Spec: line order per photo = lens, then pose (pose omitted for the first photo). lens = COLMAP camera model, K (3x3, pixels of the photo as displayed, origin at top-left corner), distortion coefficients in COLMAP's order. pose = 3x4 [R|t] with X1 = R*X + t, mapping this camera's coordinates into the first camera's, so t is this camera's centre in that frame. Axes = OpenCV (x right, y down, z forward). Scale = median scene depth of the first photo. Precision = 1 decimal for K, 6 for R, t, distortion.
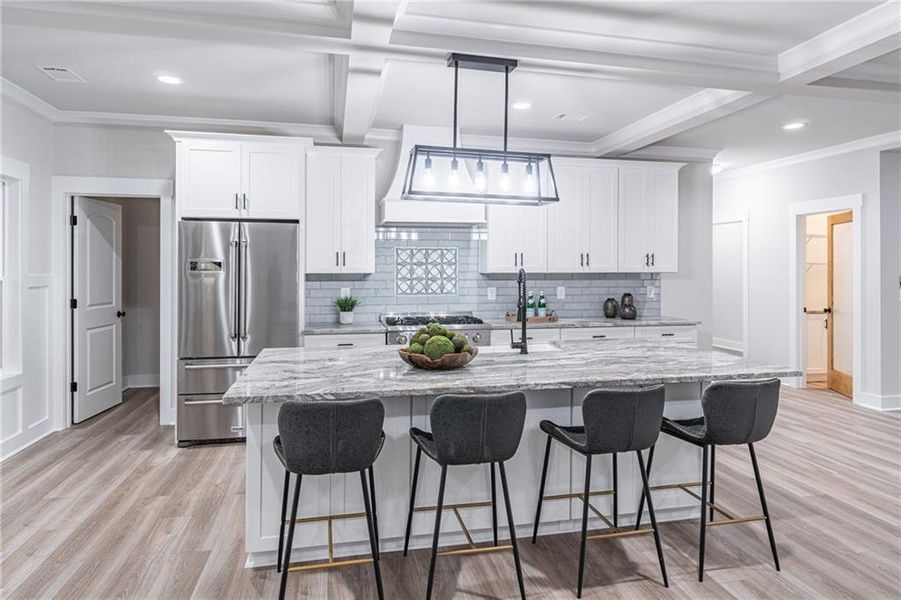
lens RADIAL K [[541.3, 0, 449.5], [0, 541.3, 271.3], [0, 0, 1]] dist [-0.003407, 0.001210]
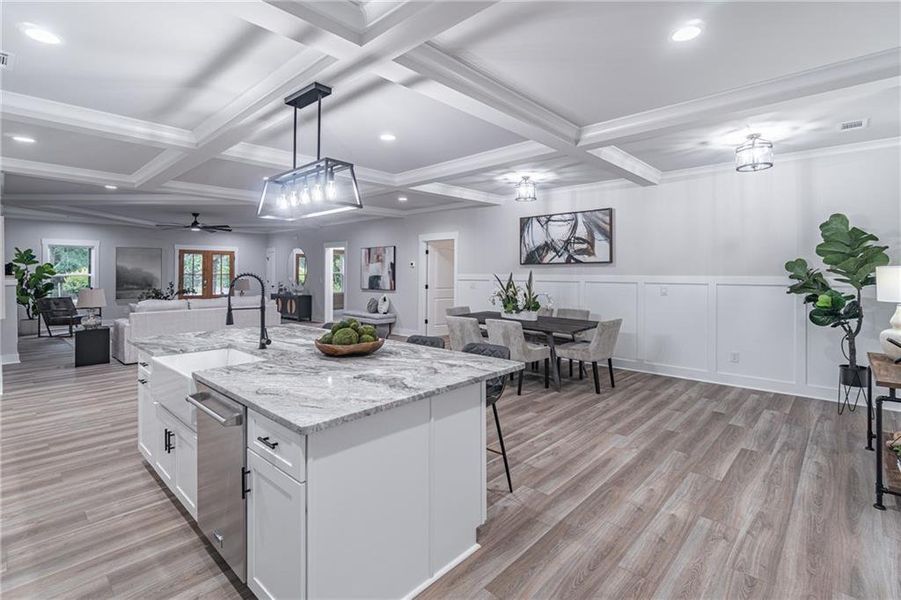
lens RADIAL K [[428.7, 0, 458.8], [0, 428.7, 267.3], [0, 0, 1]] dist [-0.011894, 0.003886]
pose [[-0.573979, 0.006858, 0.818841, -0.509624], [0.004423, 0.999976, -0.005275, -0.005362], [-0.818858, 0.000594, -0.573996, 0.733995]]
